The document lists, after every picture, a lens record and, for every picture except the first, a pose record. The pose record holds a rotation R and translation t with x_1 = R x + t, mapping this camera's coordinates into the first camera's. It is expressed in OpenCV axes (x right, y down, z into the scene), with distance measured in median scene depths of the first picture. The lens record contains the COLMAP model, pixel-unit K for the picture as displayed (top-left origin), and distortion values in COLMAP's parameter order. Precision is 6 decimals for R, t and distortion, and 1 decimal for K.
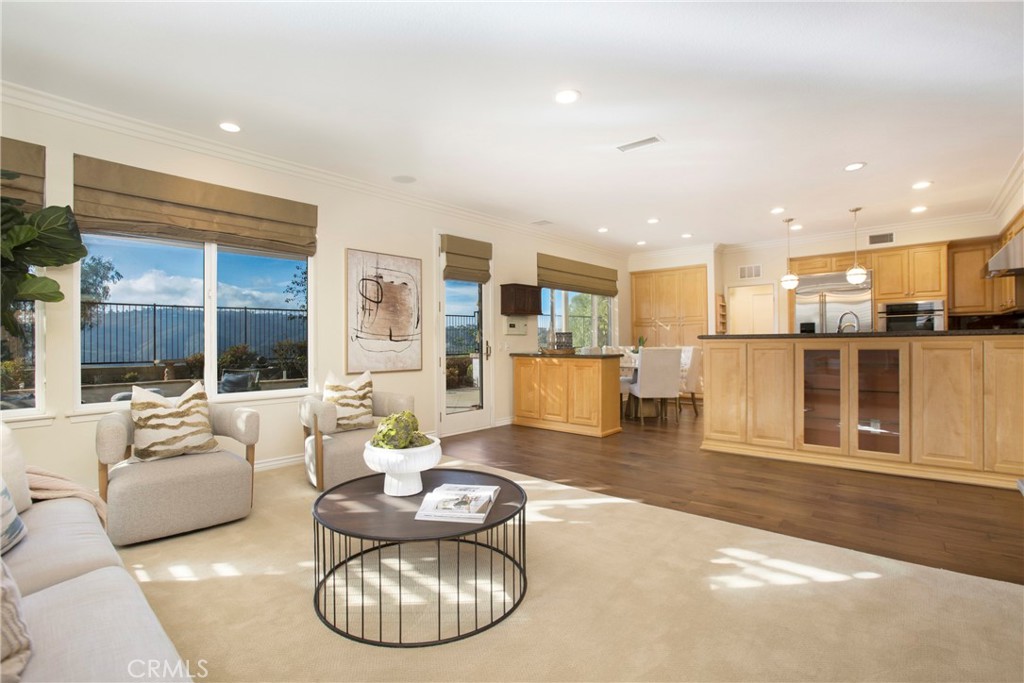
lens RADIAL K [[468.1, 0, 513.3], [0, 468.1, 339.3], [0, 0, 1]] dist [-0.003934, 0.000729]
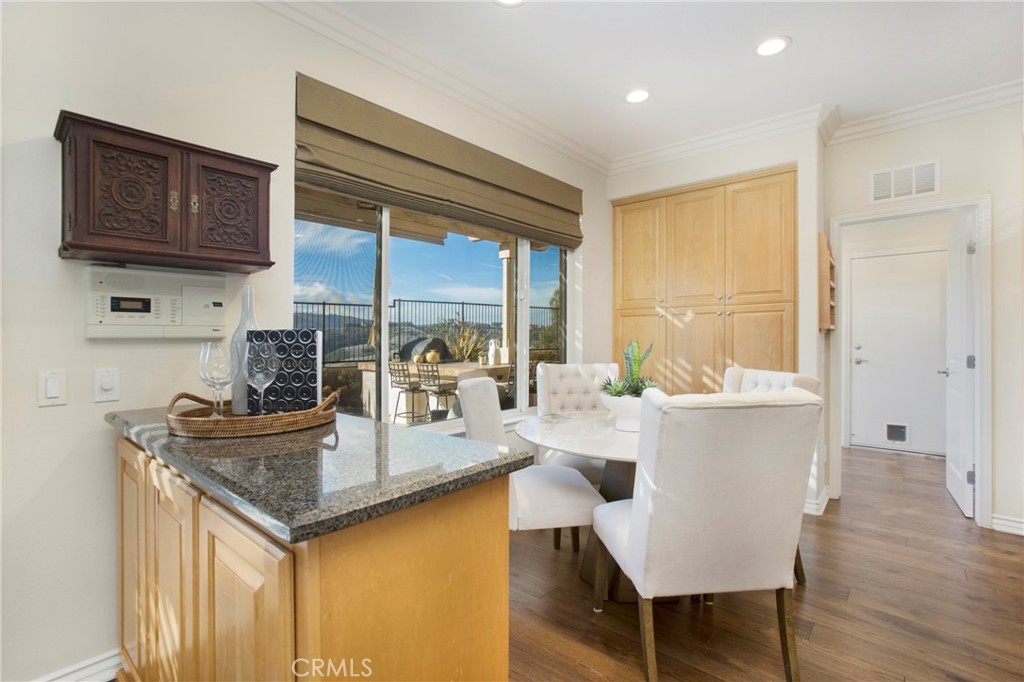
lens RADIAL K [[468.1, 0, 514.2], [0, 468.1, 337.0], [0, 0, 1]] dist [-0.003934, 0.000729]
pose [[0.999986, 0.004166, 0.003361, 0.178680], [-0.004176, 0.999987, 0.002965, -0.010925], [-0.003348, -0.002979, 0.999990, 0.630283]]
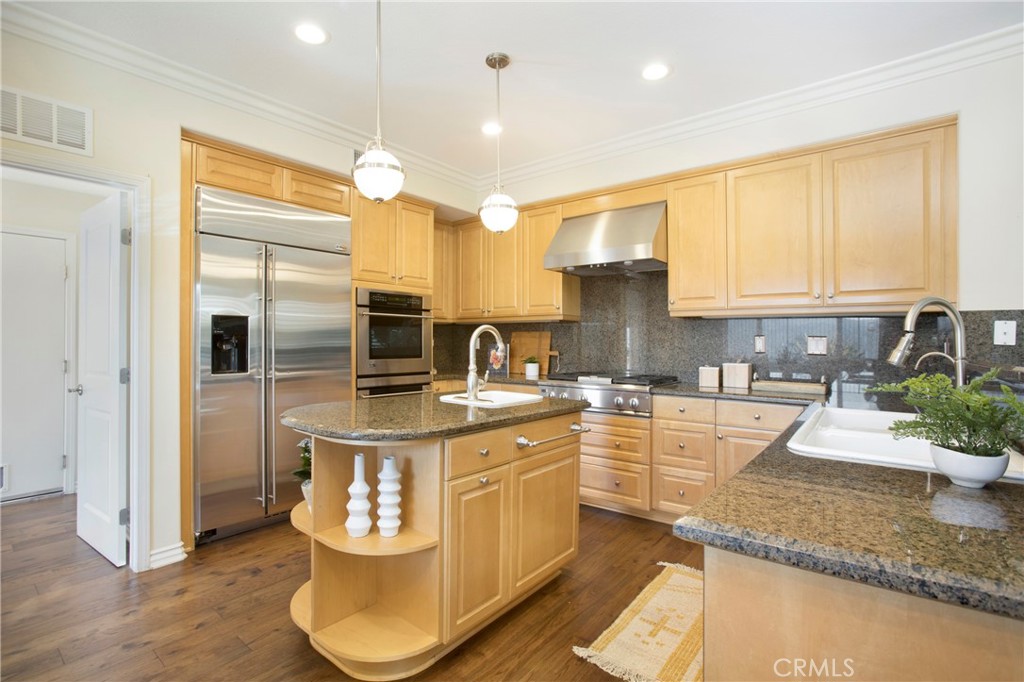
lens RADIAL K [[468.1, 0, 516.3], [0, 468.1, 340.2], [0, 0, 1]] dist [-0.003934, 0.000729]
pose [[-0.024161, 0.010802, 0.999650, 0.241040], [-0.003880, 0.999933, -0.010898, -0.012458], [-0.999701, -0.004142, -0.024118, 0.771170]]
